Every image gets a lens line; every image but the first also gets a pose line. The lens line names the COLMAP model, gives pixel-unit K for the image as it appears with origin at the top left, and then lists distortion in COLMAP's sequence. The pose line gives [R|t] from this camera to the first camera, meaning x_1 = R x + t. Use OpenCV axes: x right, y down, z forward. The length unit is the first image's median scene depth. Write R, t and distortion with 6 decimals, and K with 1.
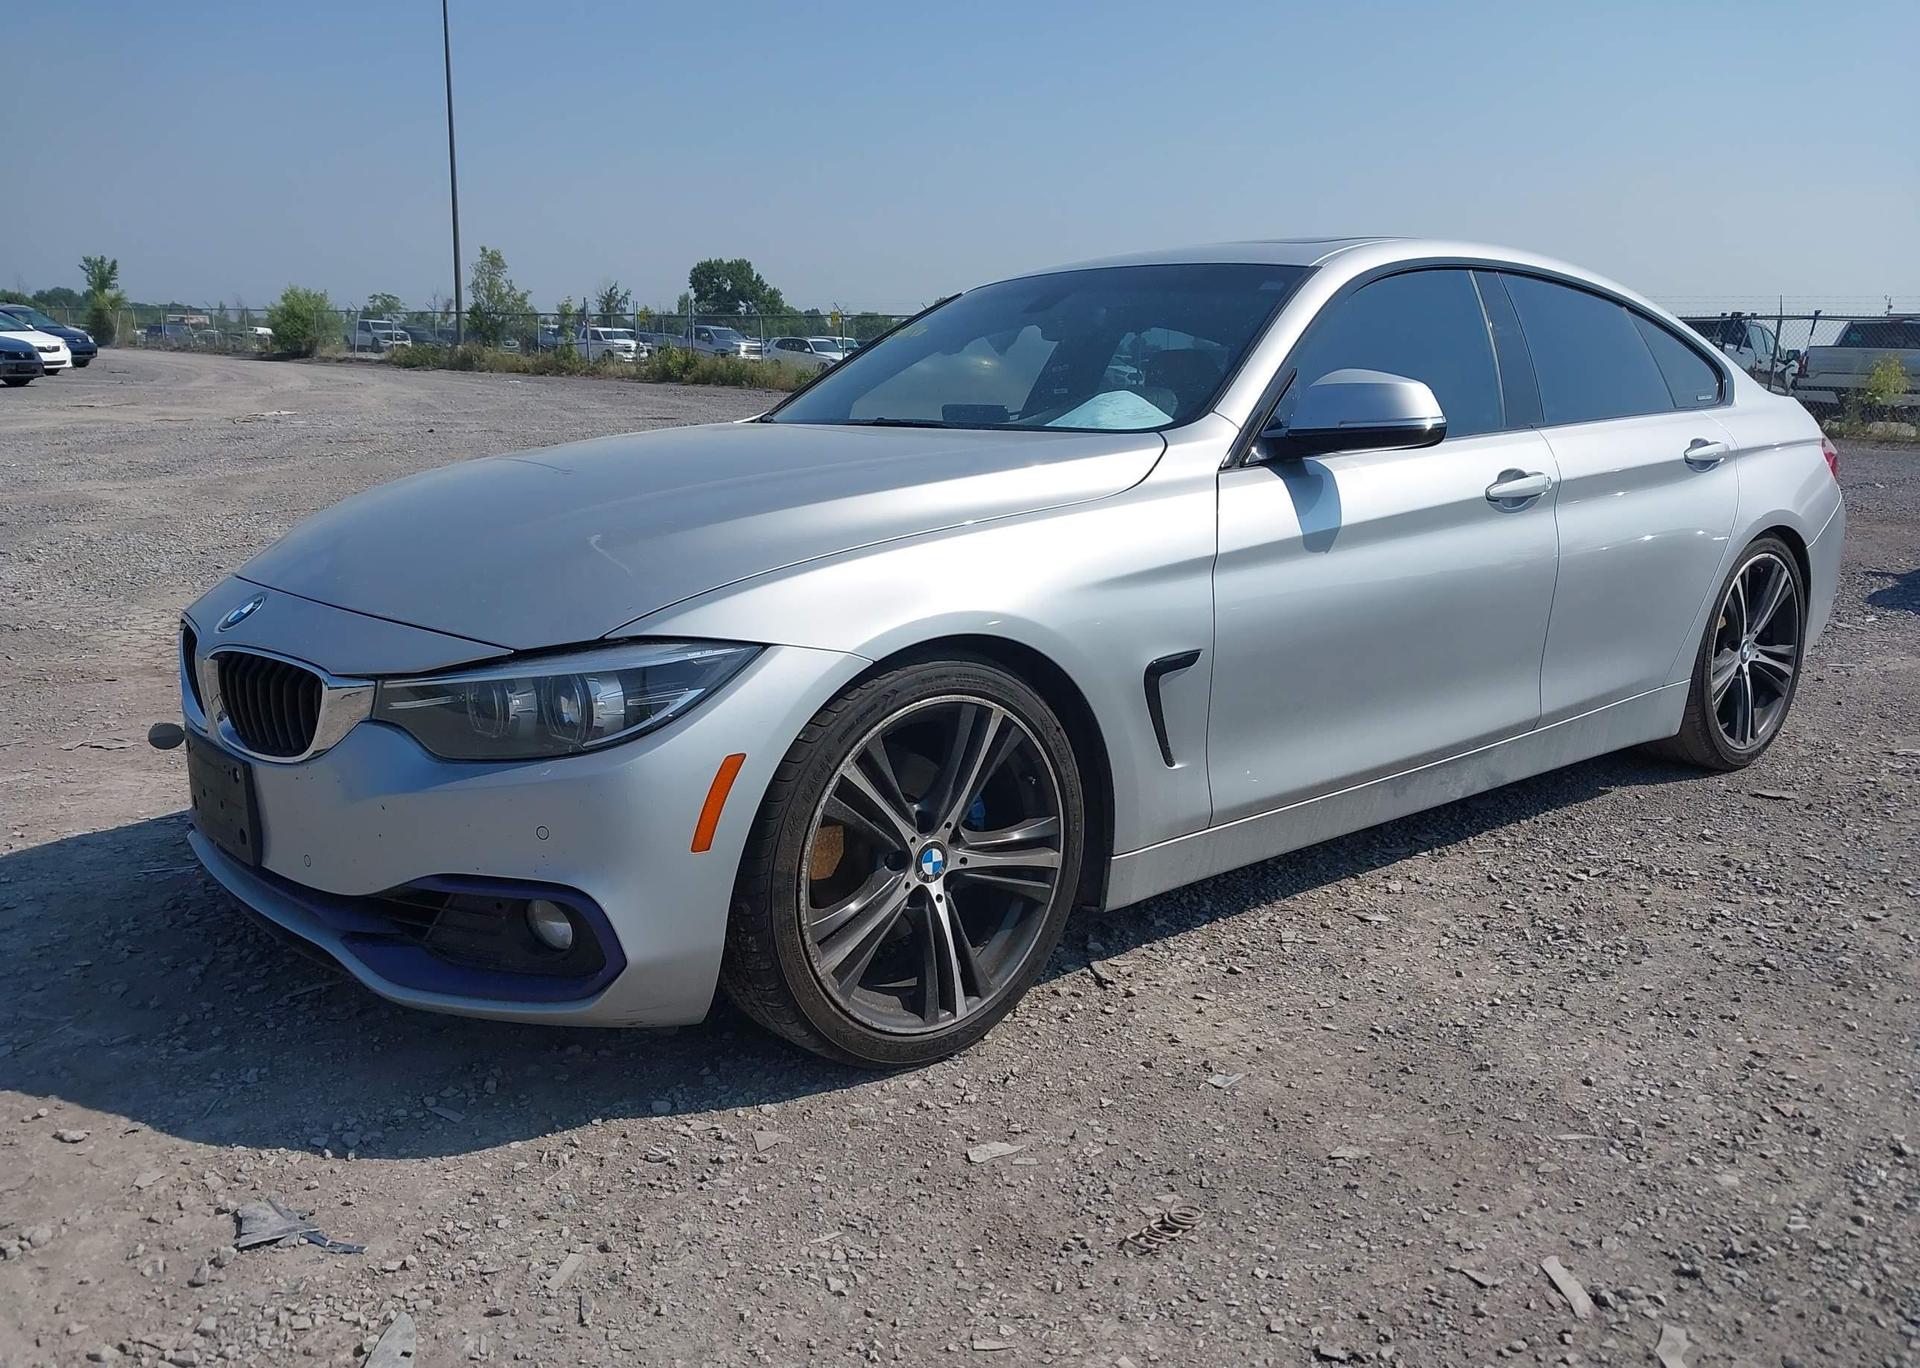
lens RADIAL K [[1525.7, 0, 931.6], [0, 1525.7, 712.1], [0, 0, 1]] dist [0.058581, -0.129394]
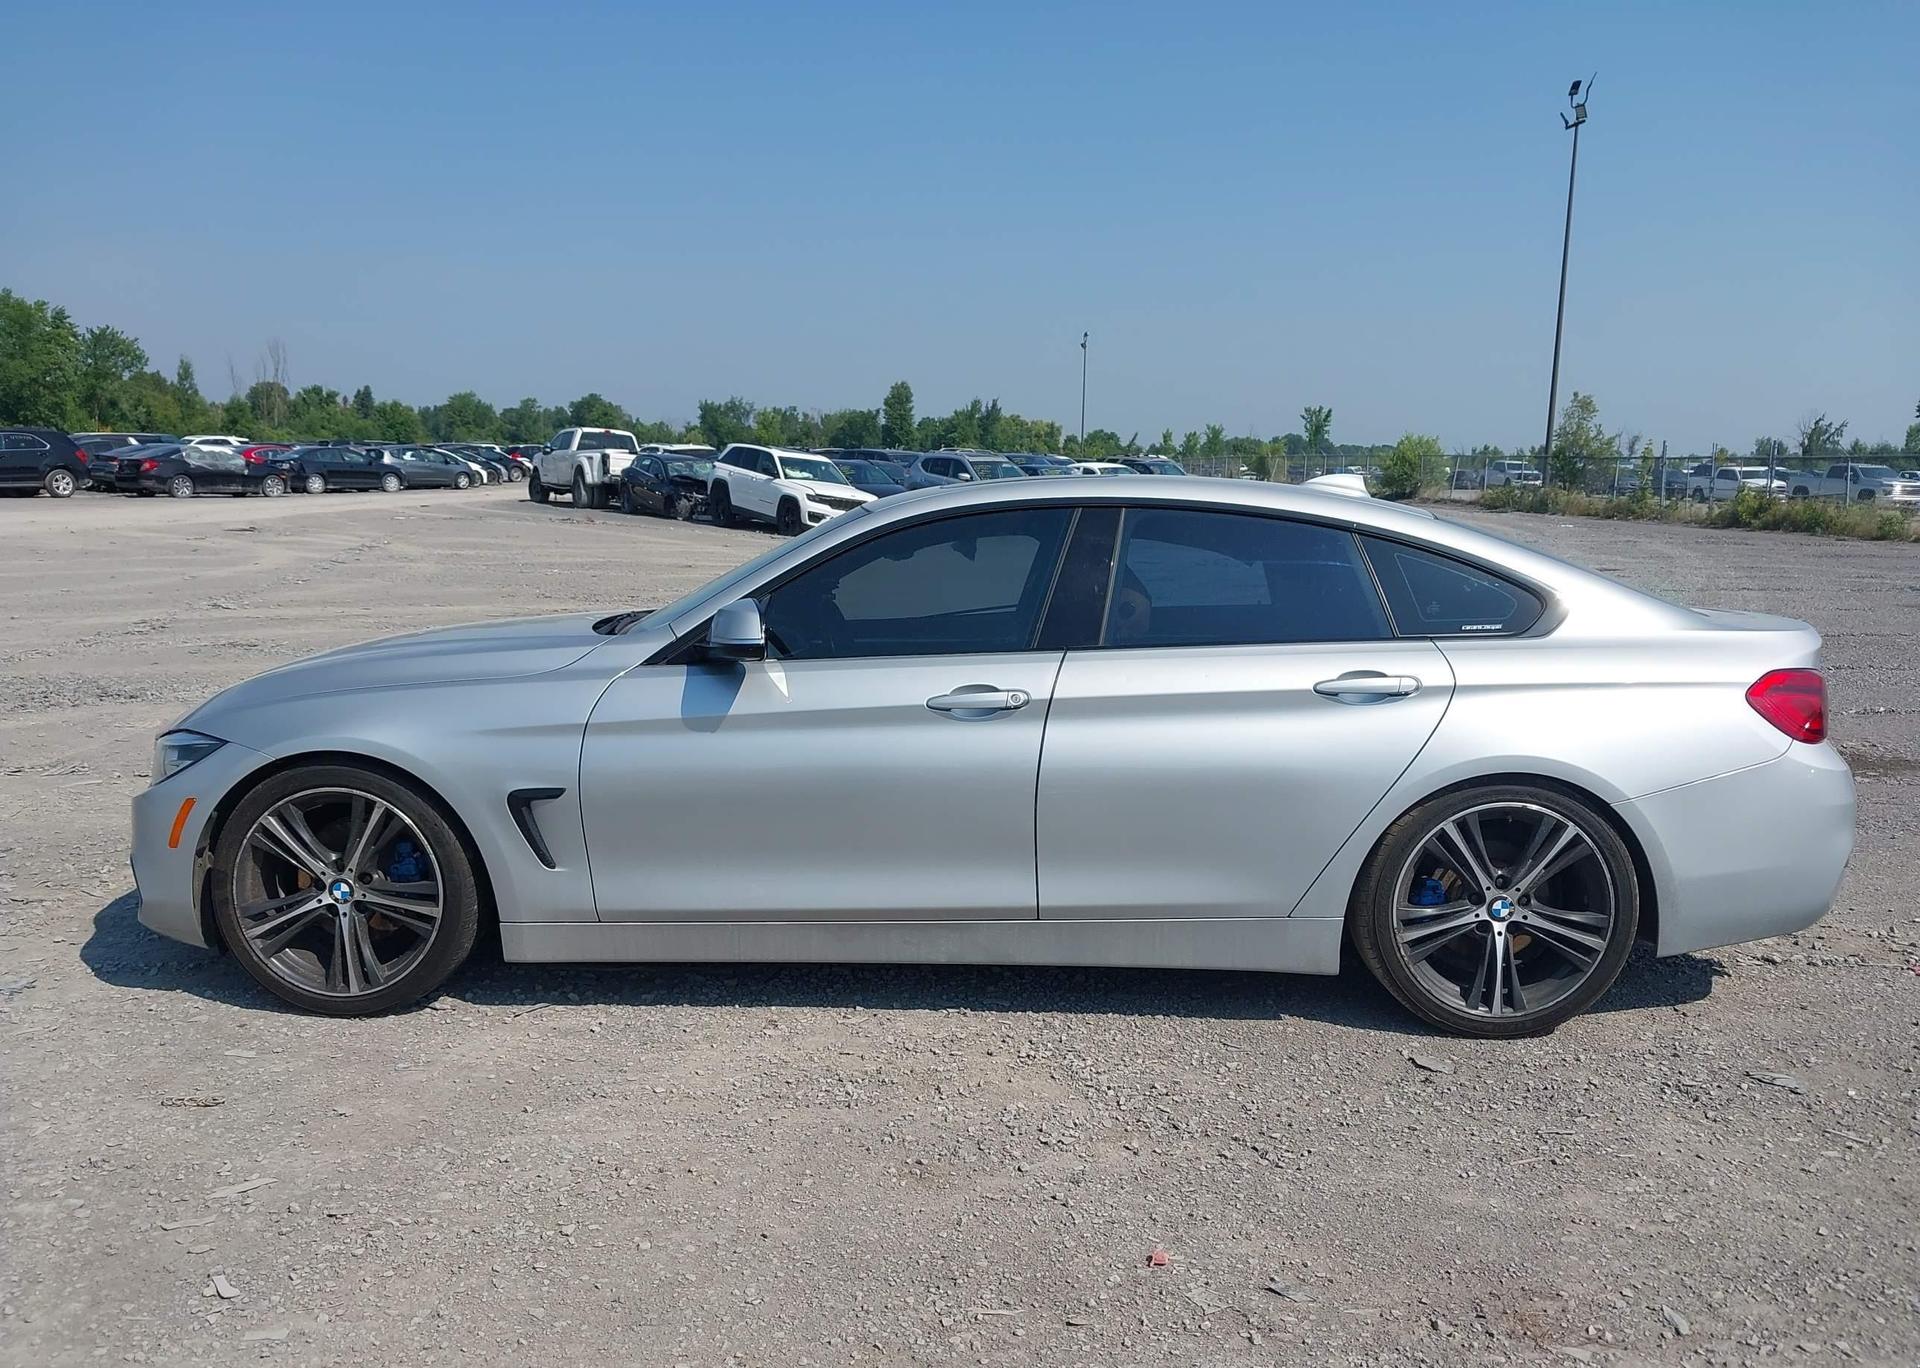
lens RADIAL K [[1525.7, 0, 957.7], [0, 1525.7, 698.9], [0, 0, 1]] dist [0.058581, -0.129394]
pose [[0.740499, 0.089139, -0.666120, 1.322780], [-0.150308, 0.988024, -0.034876, -0.123082], [0.655034, 0.125948, 0.745029, 0.161311]]
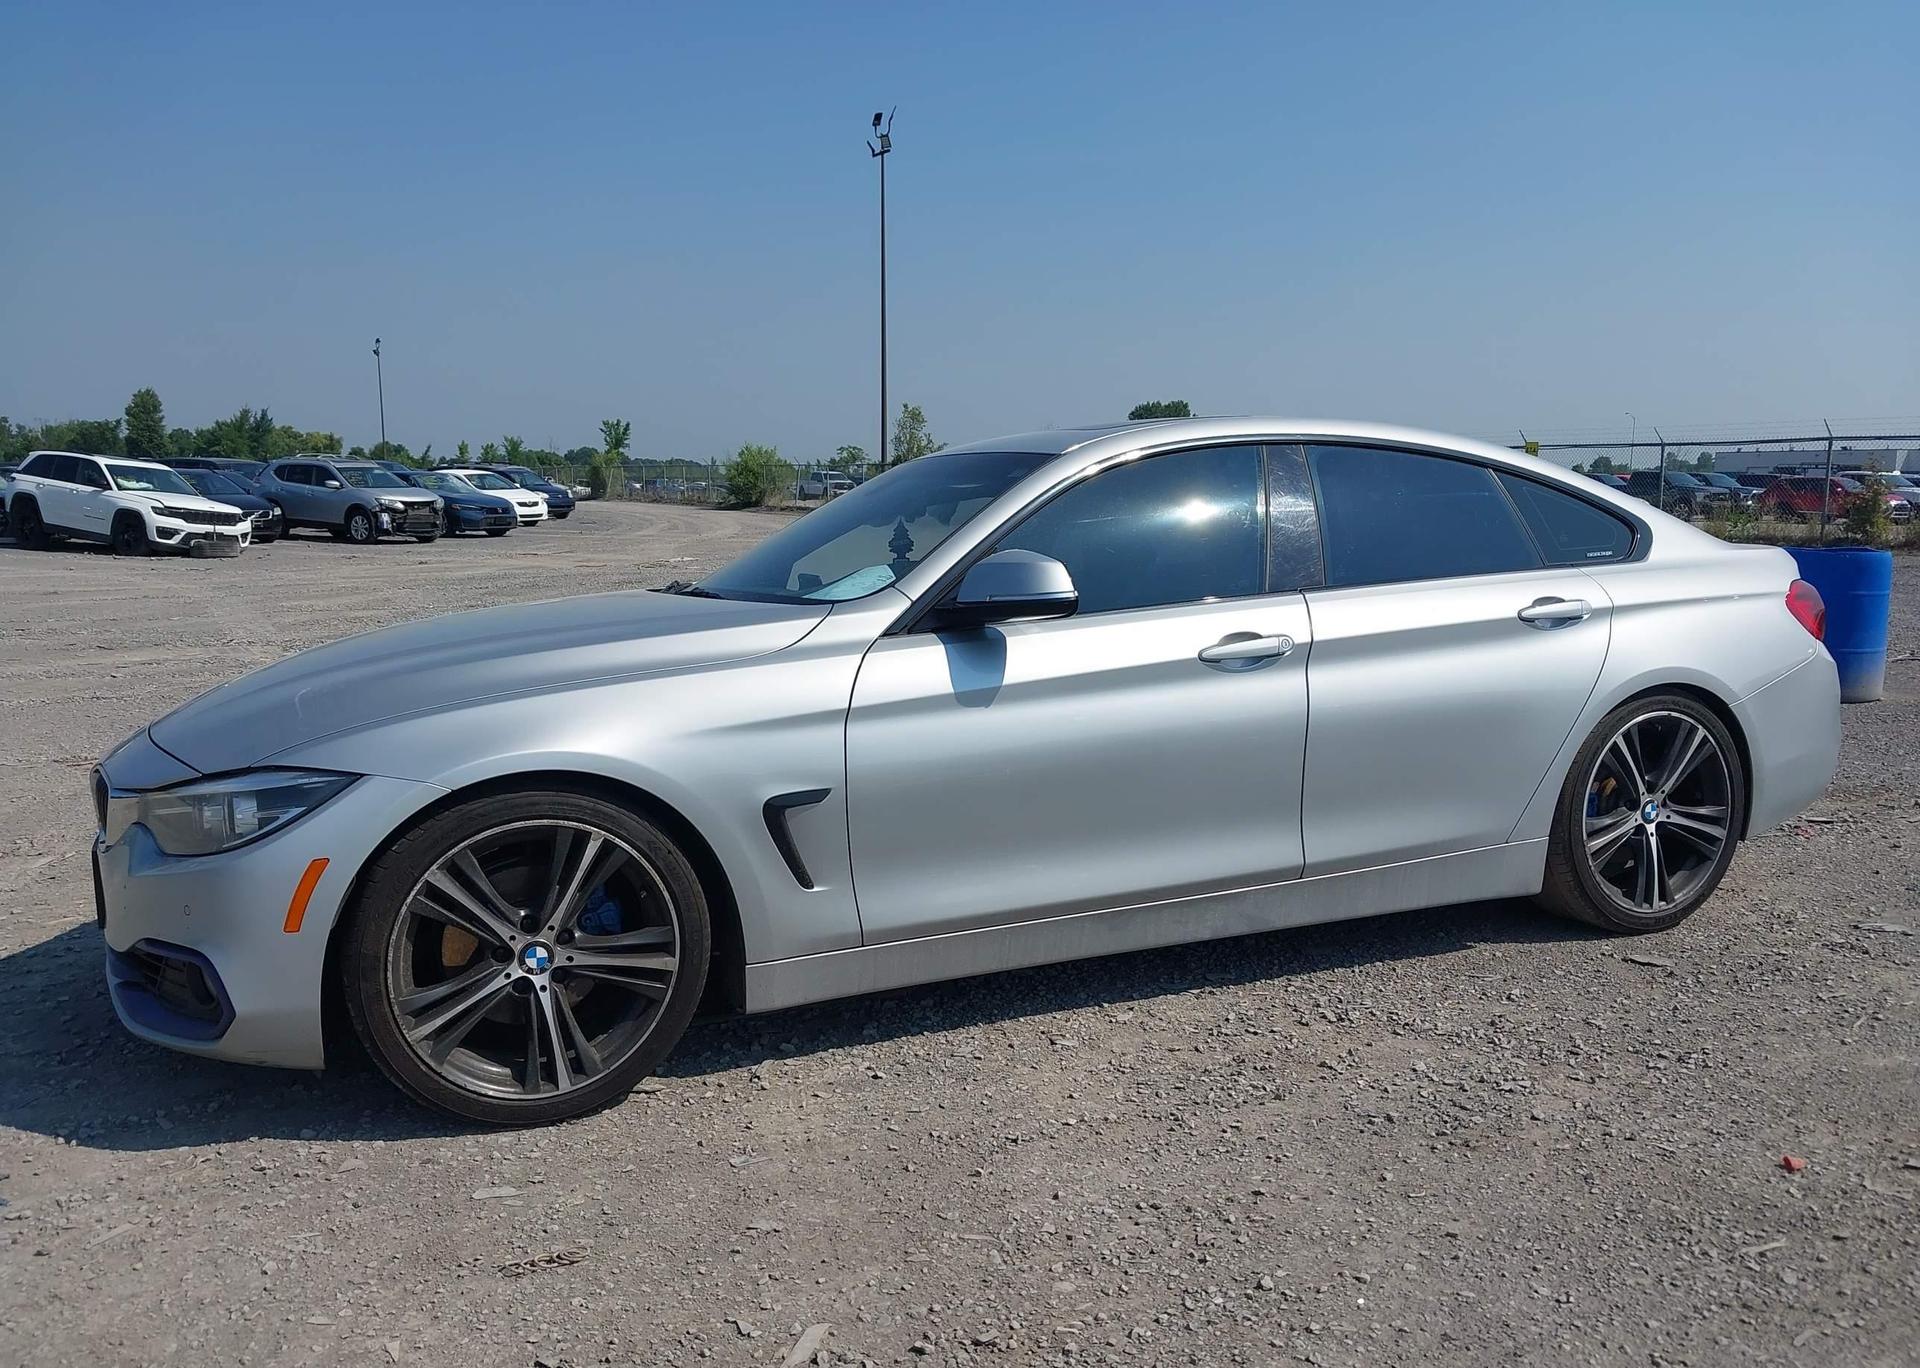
lens RADIAL K [[1525.7, 0, 971.9], [0, 1525.7, 698.3], [0, 0, 1]] dist [0.058581, -0.129394]
pose [[0.960678, 0.014864, -0.277267, 0.572345], [-0.040591, 0.995356, -0.087280, -0.012697], [0.274682, 0.095103, 0.956820, -0.082269]]
